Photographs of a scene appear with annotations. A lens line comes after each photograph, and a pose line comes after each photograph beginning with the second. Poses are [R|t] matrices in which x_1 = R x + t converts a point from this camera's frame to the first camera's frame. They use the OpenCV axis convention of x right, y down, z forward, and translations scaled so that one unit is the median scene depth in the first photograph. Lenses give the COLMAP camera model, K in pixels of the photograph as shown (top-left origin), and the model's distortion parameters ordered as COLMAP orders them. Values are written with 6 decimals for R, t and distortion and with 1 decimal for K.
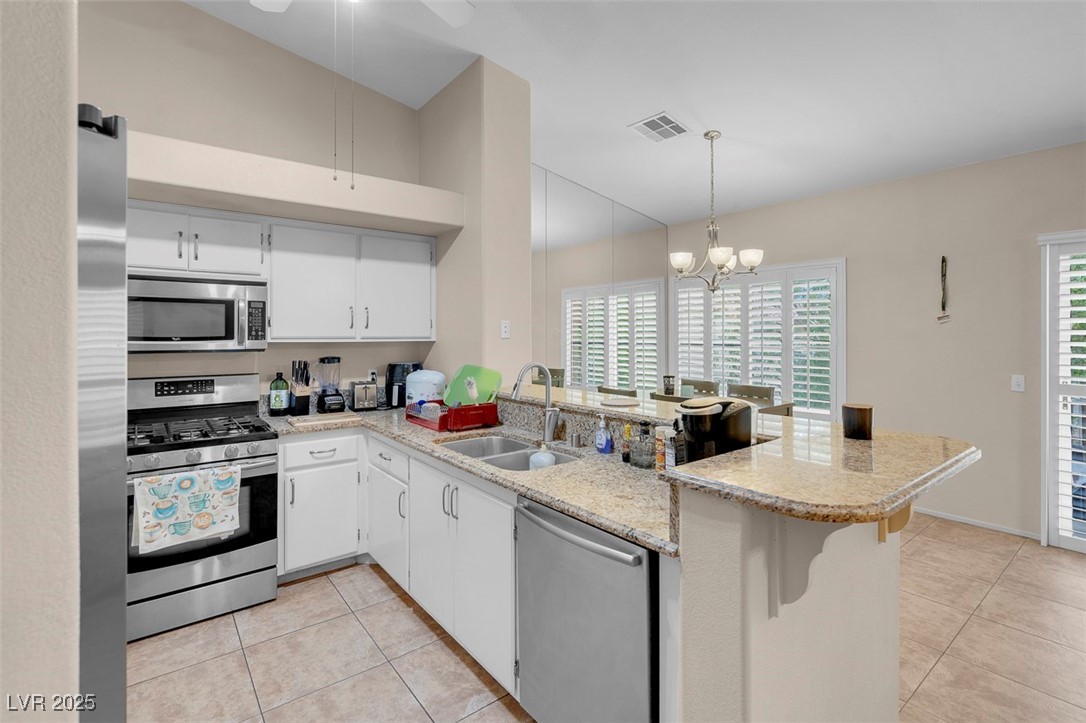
lens RADIAL K [[486.3, 0, 541.1], [0, 486.3, 334.1], [0, 0, 1]] dist [-0.011050, 0.002428]
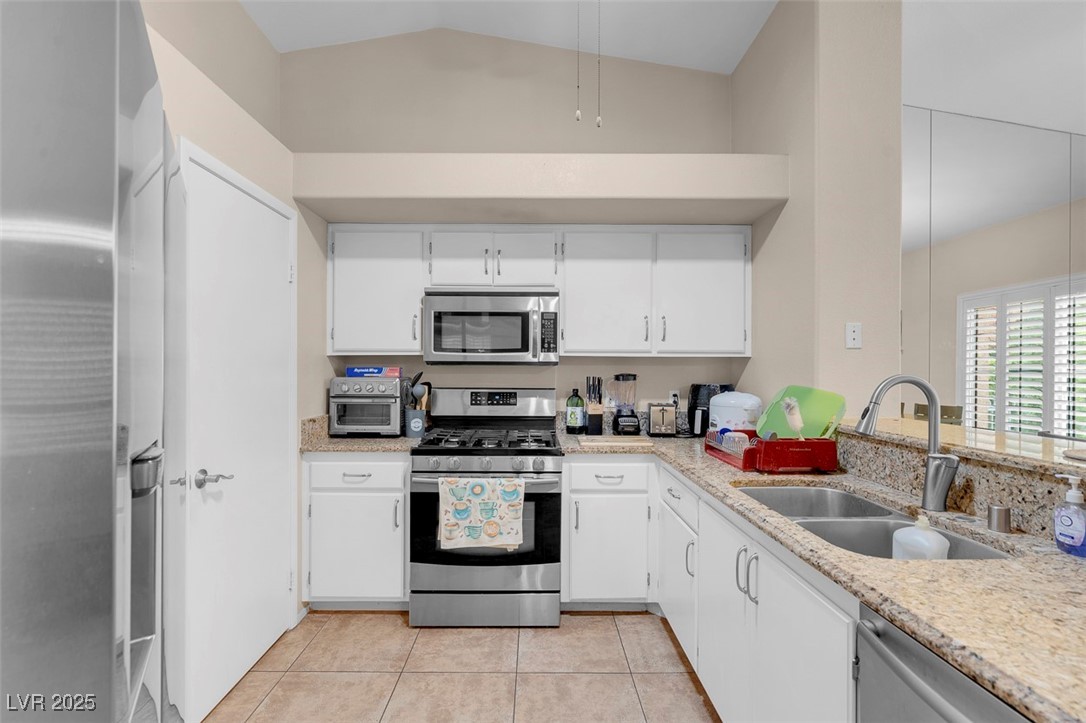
lens RADIAL K [[486.3, 0, 542.2], [0, 486.3, 373.4], [0, 0, 1]] dist [-0.011050, 0.002428]
pose [[0.788299, 0.006254, -0.615261, 0.000539], [-0.001112, 0.999961, 0.008740, 0.047154], [0.615292, -0.006206, 0.788275, 0.233825]]
